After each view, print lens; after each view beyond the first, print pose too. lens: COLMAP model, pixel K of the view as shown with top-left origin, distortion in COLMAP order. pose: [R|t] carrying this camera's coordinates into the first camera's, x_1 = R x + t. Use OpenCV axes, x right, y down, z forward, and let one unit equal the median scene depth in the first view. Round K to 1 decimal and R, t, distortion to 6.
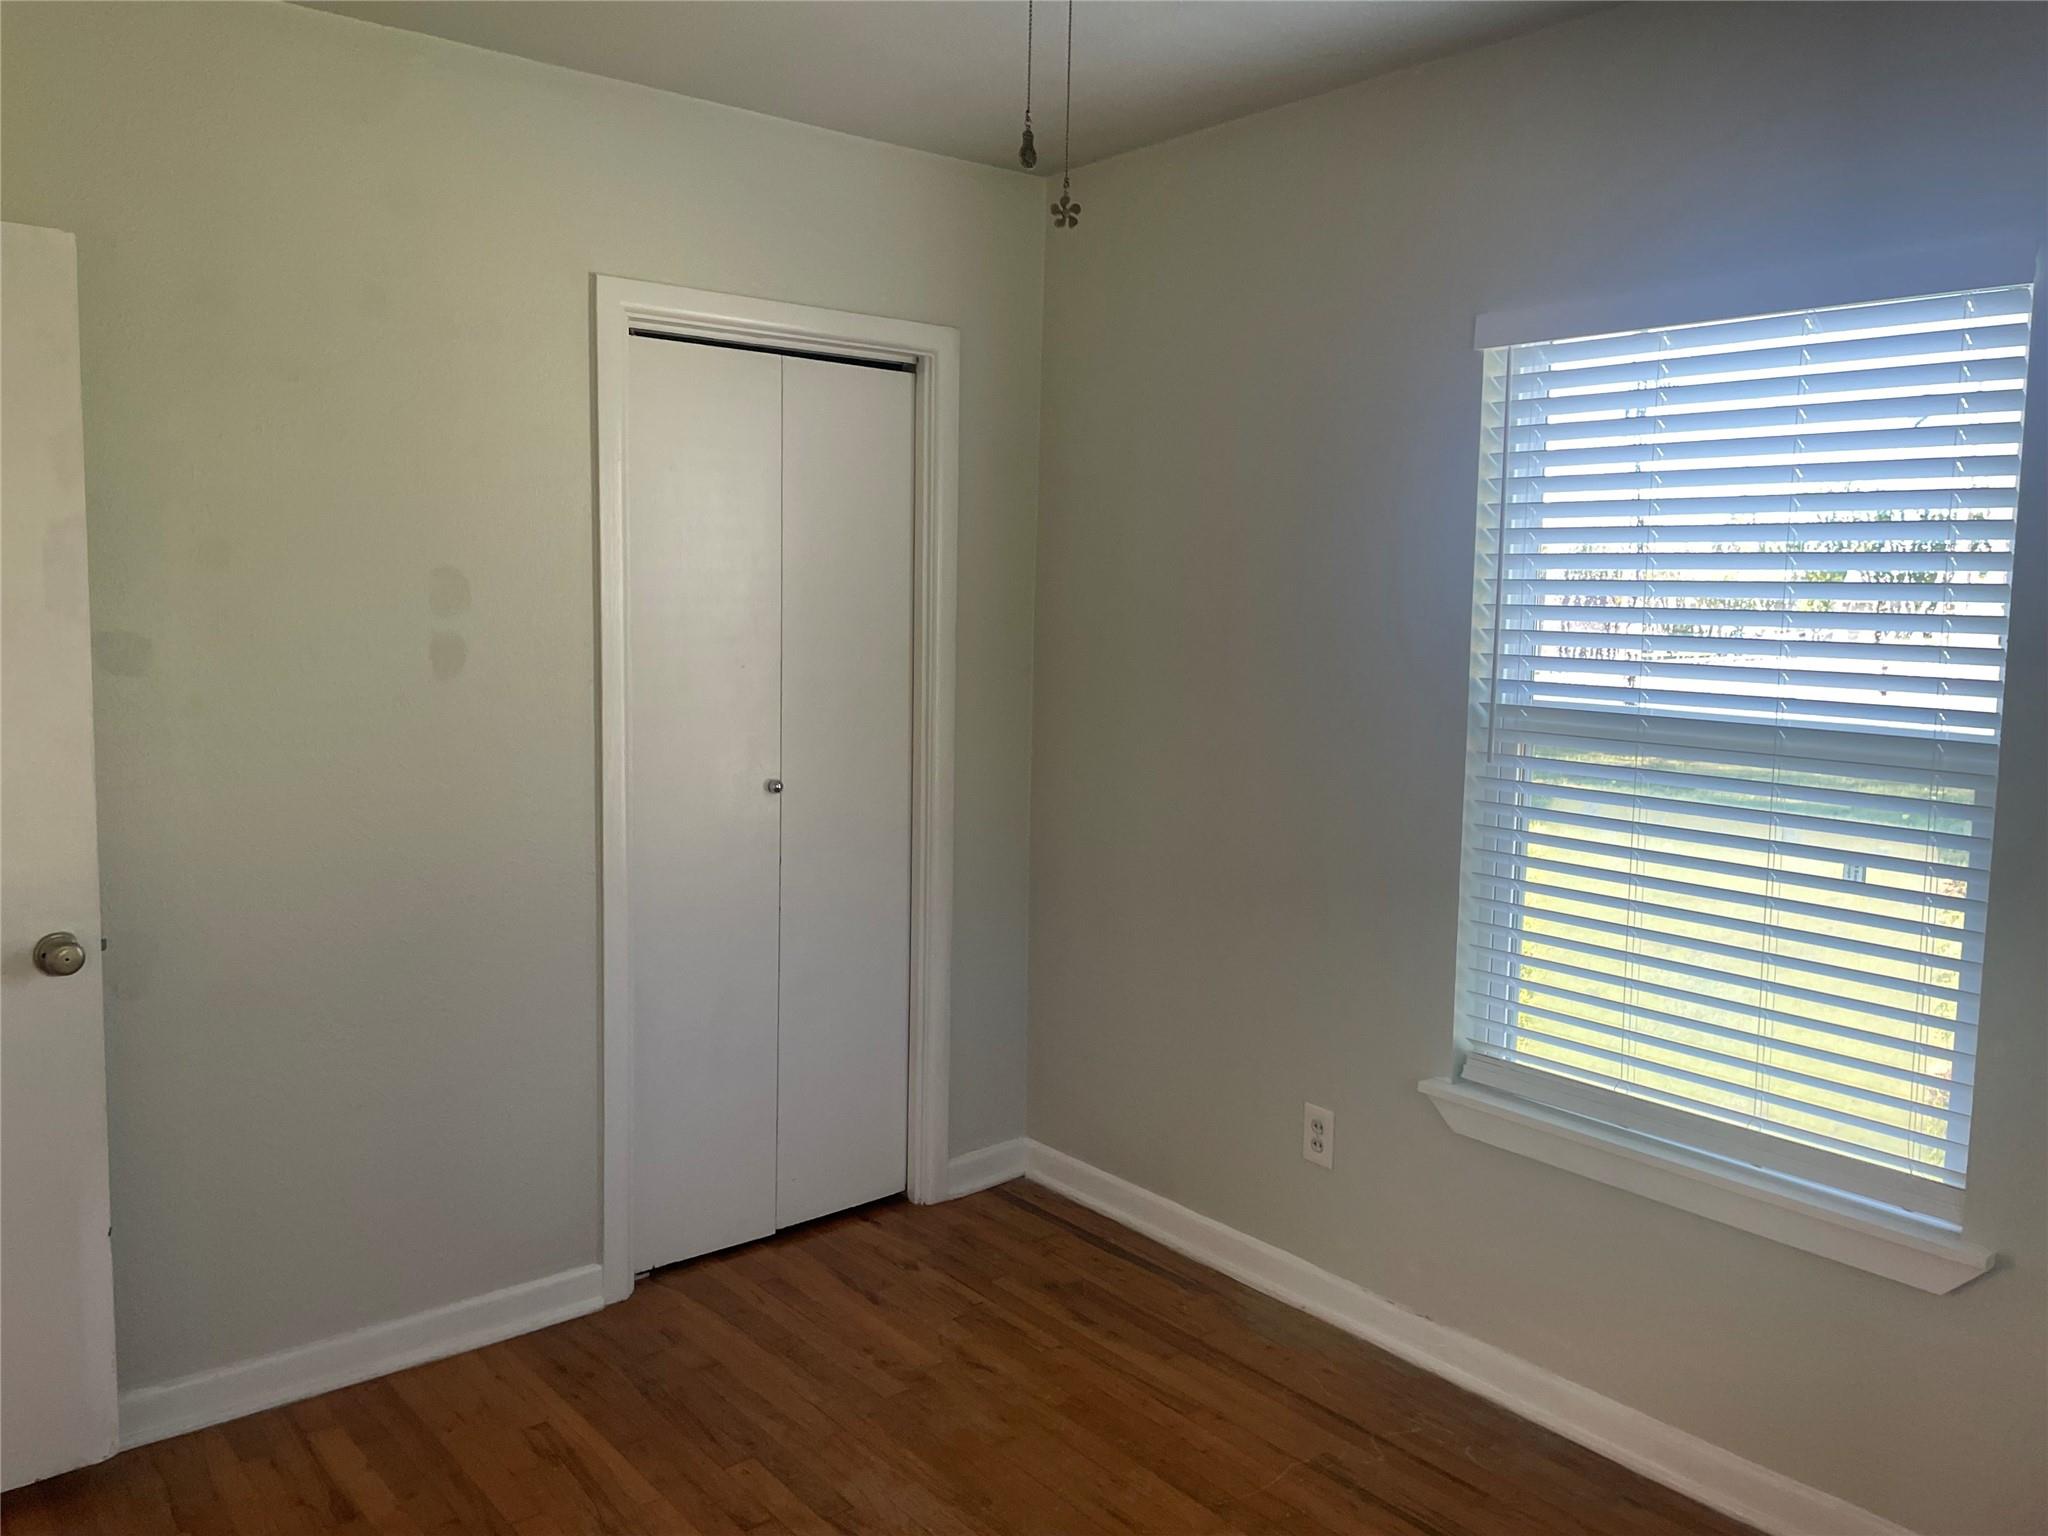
lens RADIAL K [[1532.7, 0, 1022.0], [0, 1532.7, 746.2], [0, 0, 1]] dist [0.108807, -0.132574]
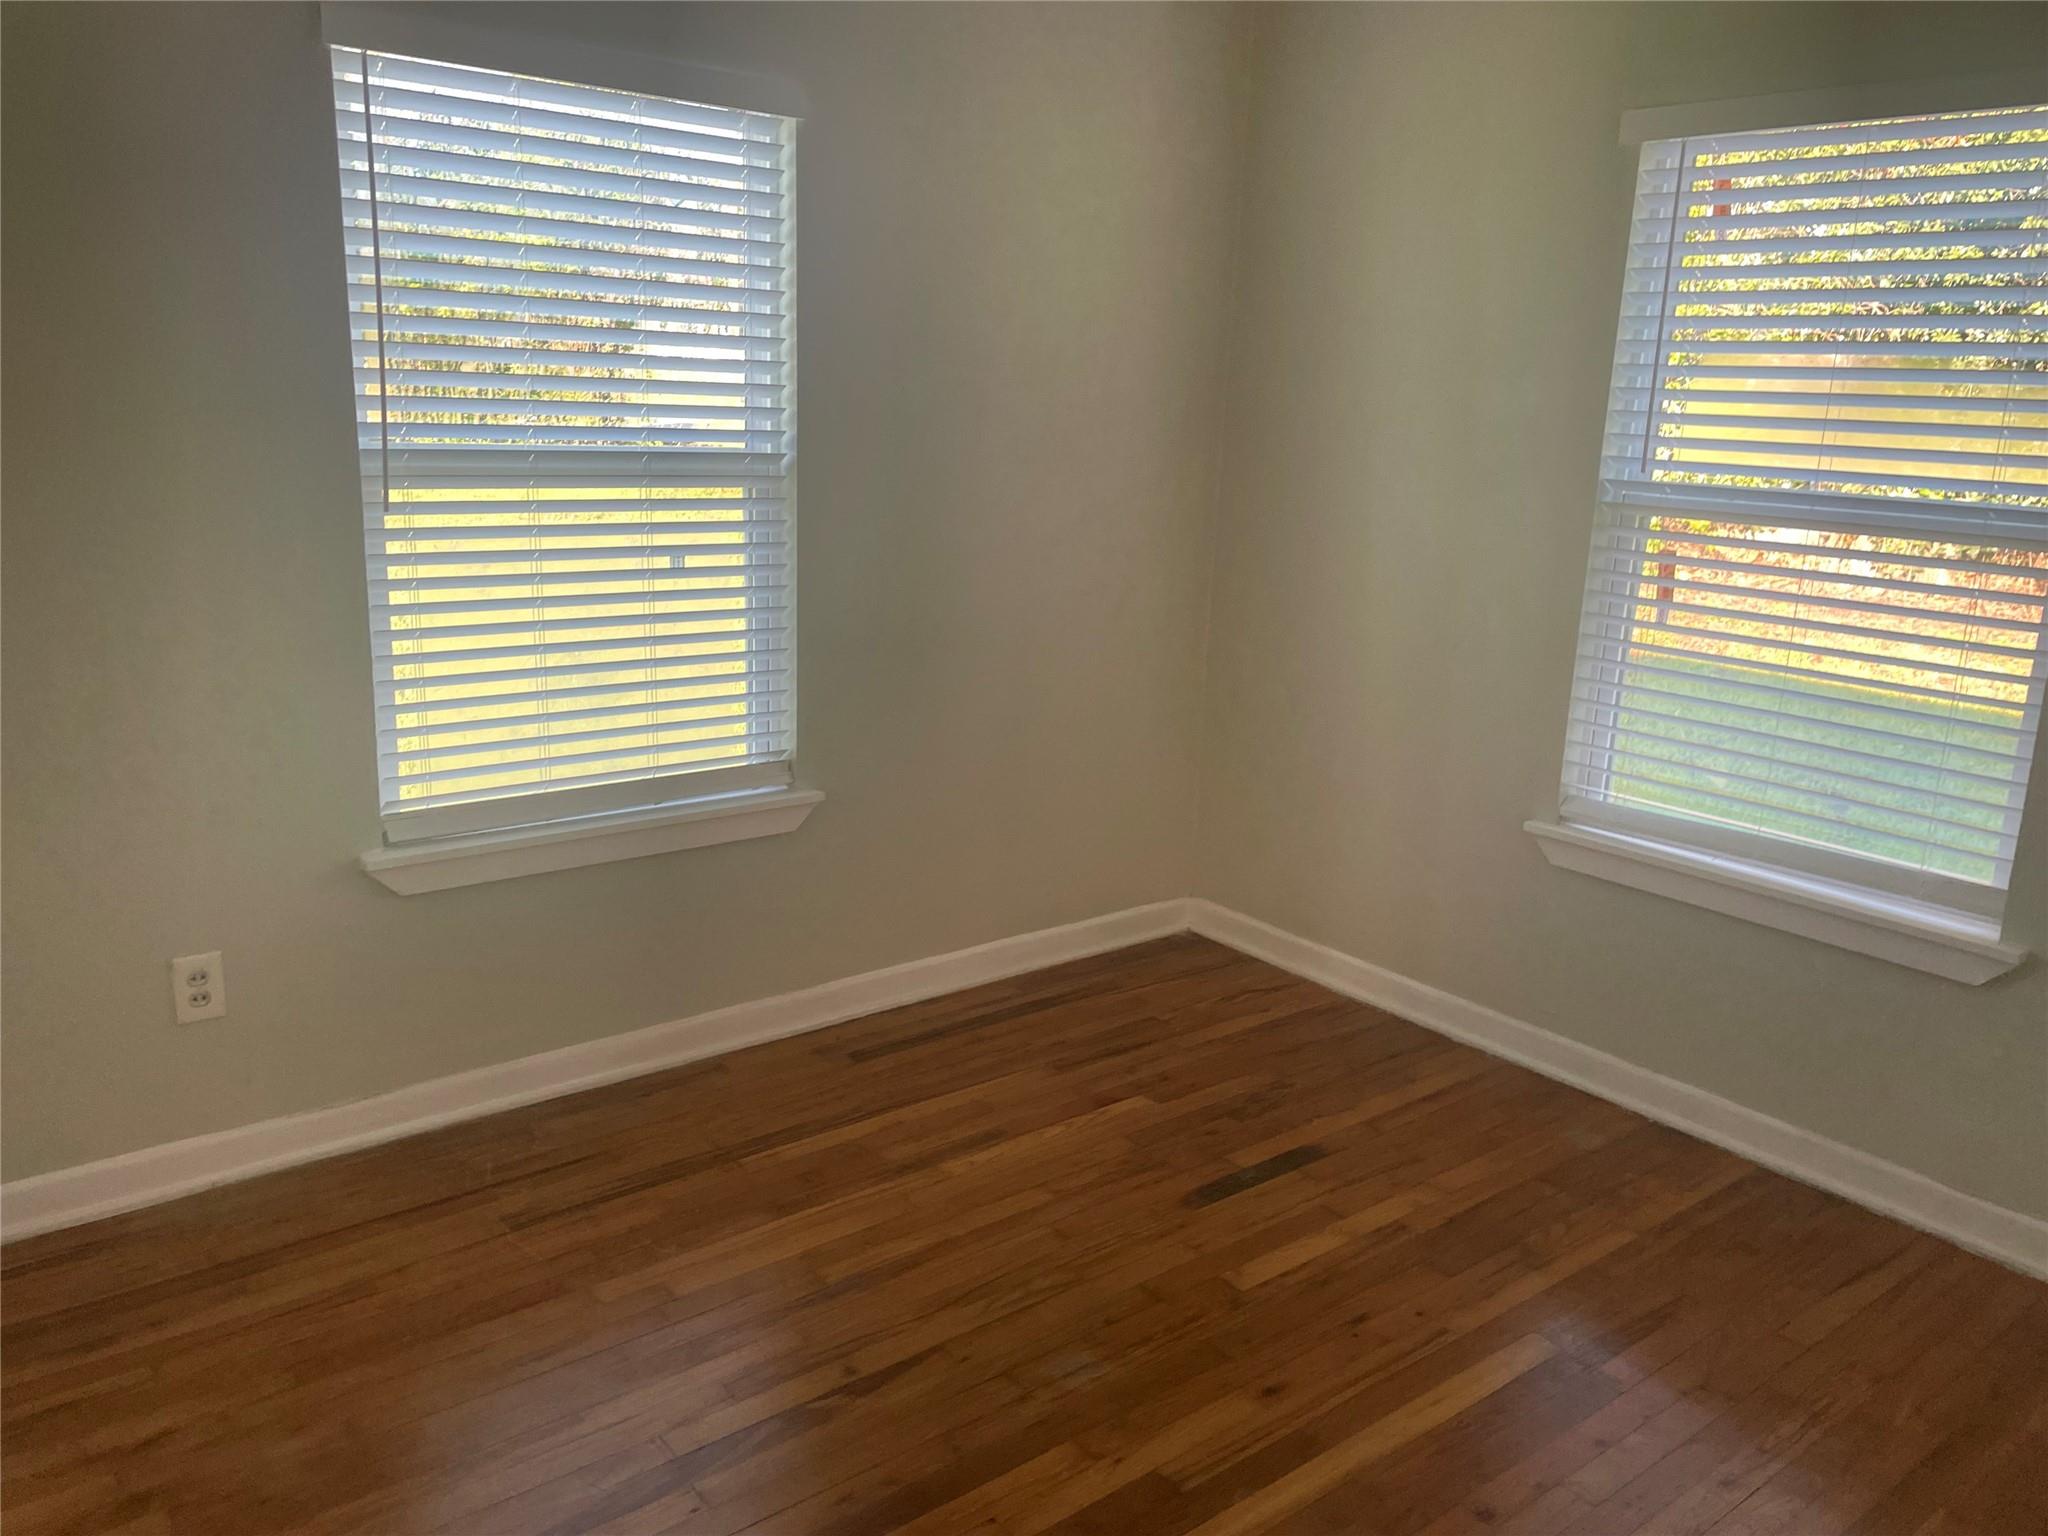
lens RADIAL K [[1532.7, 0, 1022.0], [0, 1532.7, 746.2], [0, 0, 1]] dist [0.108807, -0.132574]
pose [[0.032373, -0.252471, 0.967063, -0.651385], [0.062788, 0.966173, 0.250136, -0.065162], [-0.997502, 0.052623, 0.047130, 0.573713]]
